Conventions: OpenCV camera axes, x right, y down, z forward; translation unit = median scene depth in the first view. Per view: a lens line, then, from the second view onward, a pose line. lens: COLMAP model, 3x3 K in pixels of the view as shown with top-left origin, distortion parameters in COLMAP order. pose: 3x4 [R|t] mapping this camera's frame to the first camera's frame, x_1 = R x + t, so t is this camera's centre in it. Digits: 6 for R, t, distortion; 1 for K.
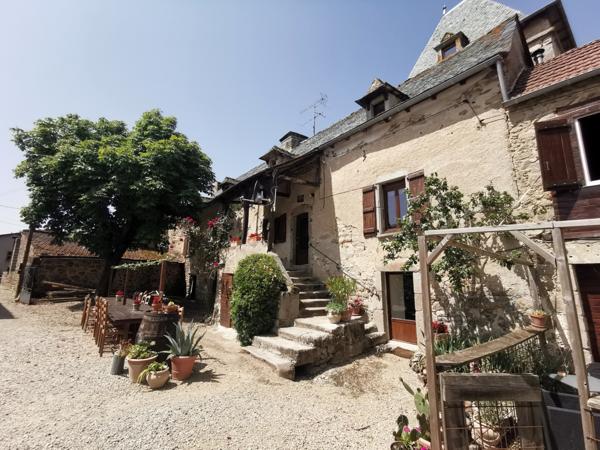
lens RADIAL K [[274.4, 0, 300.0], [0, 274.4, 225.0], [0, 0, 1]] dist [0.001217, 0.000569]
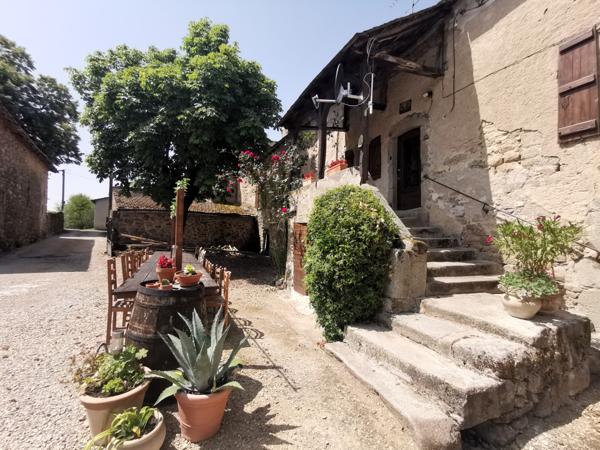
lens RADIAL K [[274.4, 0, 300.0], [0, 274.4, 225.0], [0, 0, 1]] dist [0.001217, 0.000569]
pose [[0.963199, -0.006533, -0.268709, -0.074983], [0.048089, 0.987764, 0.148360, 0.079439], [0.264452, -0.155822, 0.951727, 0.330528]]
